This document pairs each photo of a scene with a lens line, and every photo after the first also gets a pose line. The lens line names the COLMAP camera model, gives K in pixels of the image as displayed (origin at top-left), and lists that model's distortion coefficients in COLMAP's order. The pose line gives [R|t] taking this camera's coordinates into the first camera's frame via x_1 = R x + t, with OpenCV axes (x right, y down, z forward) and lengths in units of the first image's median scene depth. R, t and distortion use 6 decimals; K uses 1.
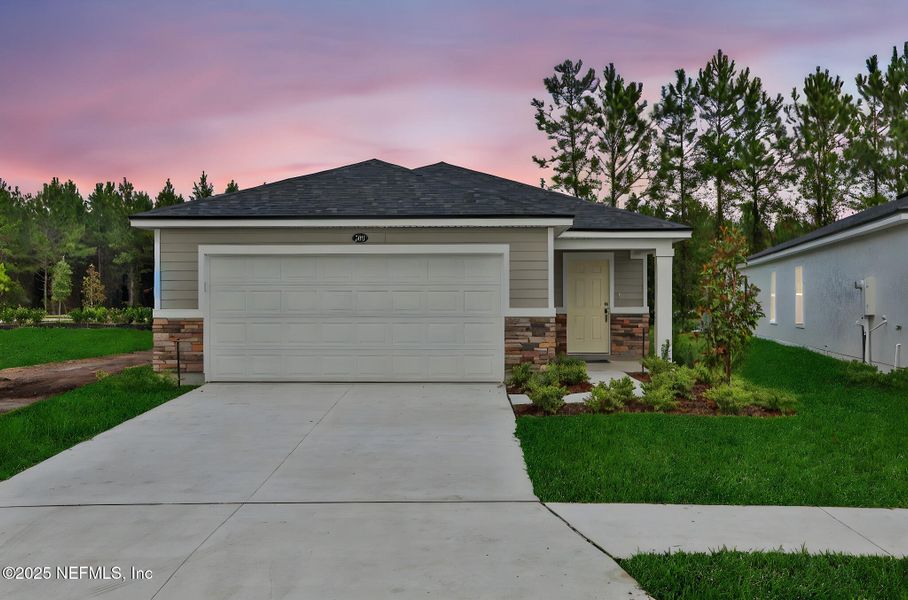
lens RADIAL K [[801.0, 0, 453.5], [0, 801.0, 301.5], [0, 0, 1]] dist [-0.063823, -0.012408]
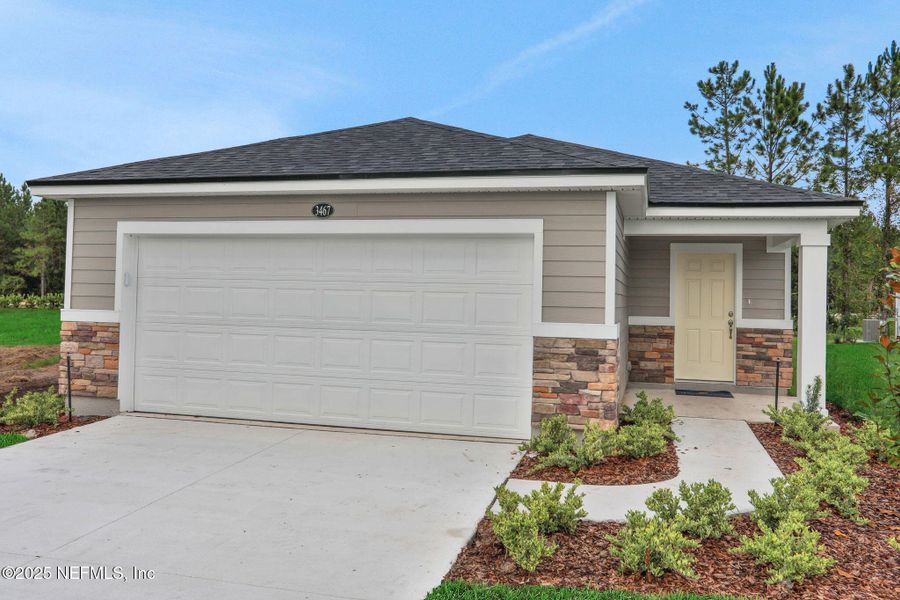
lens RADIAL K [[754.9, 0, 450.5], [0, 754.9, 297.6], [0, 0, 1]] dist [-0.024652, 0.009014]
pose [[0.979181, 0.022720, -0.201714, 0.108152], [-0.023456, 0.999724, -0.001259, -0.007776], [0.201630, 0.005964, 0.979444, 0.378249]]
